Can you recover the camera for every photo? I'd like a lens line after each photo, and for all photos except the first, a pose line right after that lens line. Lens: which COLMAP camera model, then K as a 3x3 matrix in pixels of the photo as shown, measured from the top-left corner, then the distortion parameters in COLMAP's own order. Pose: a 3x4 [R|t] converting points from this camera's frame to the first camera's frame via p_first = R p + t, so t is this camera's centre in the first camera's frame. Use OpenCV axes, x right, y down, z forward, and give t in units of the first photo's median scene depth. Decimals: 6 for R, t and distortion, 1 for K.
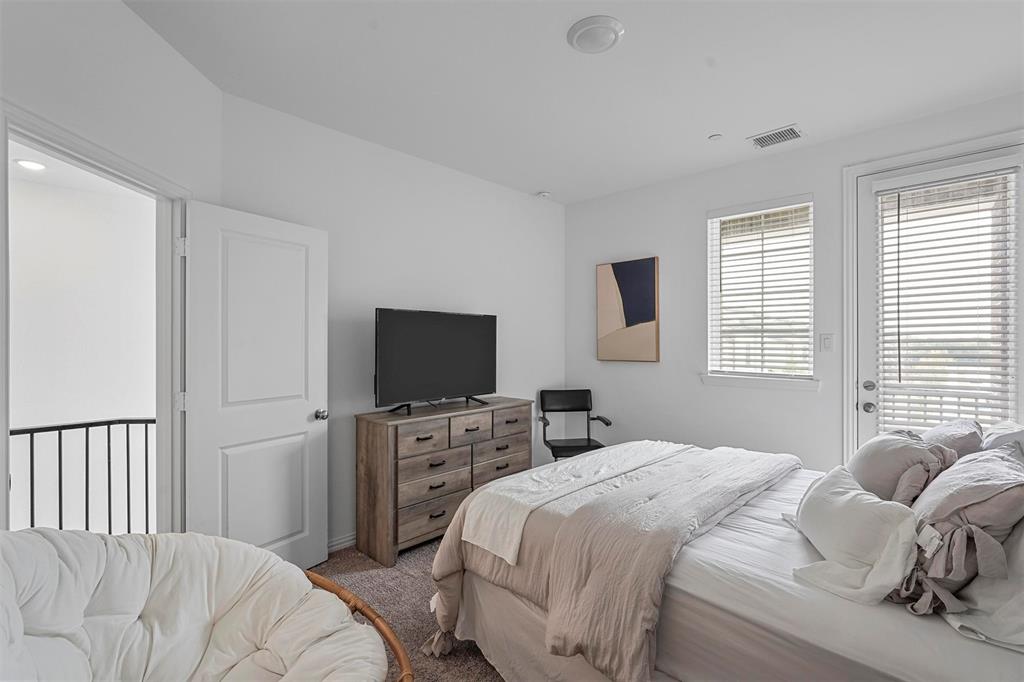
lens RADIAL K [[453.5, 0, 516.6], [0, 453.5, 339.4], [0, 0, 1]] dist [-0.012274, 0.006411]
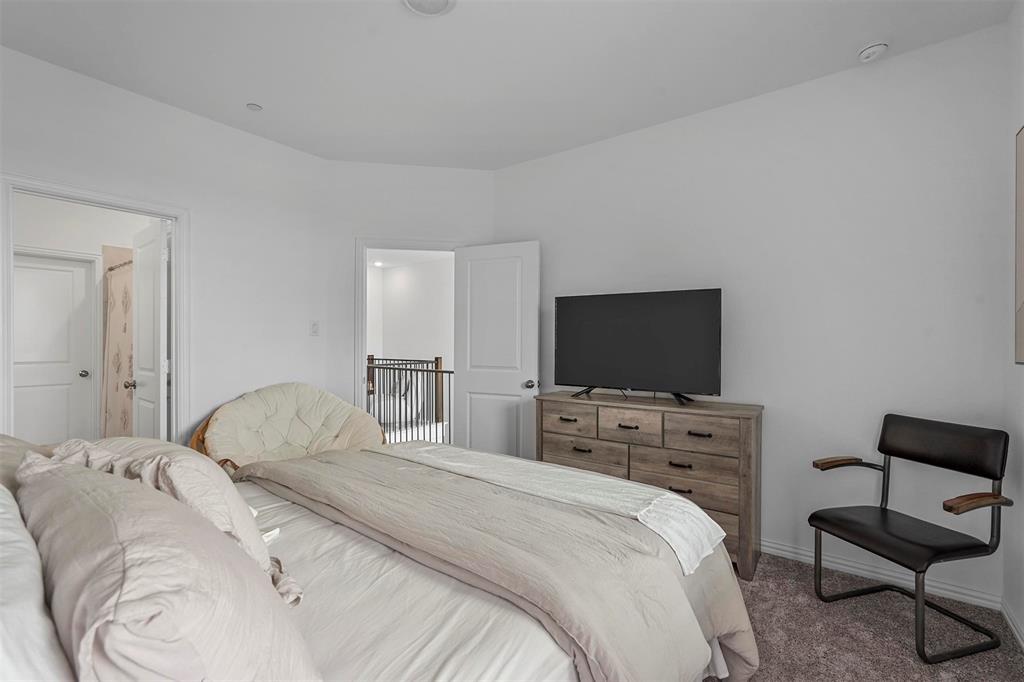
lens RADIAL K [[453.5, 0, 511.7], [0, 453.5, 340.9], [0, 0, 1]] dist [-0.012274, 0.006411]
pose [[0.128007, 0.000444, -0.991773, 0.759998], [0.000475, 1.000000, 0.000509, 0.036686], [0.991773, -0.000536, 0.128007, 0.703460]]
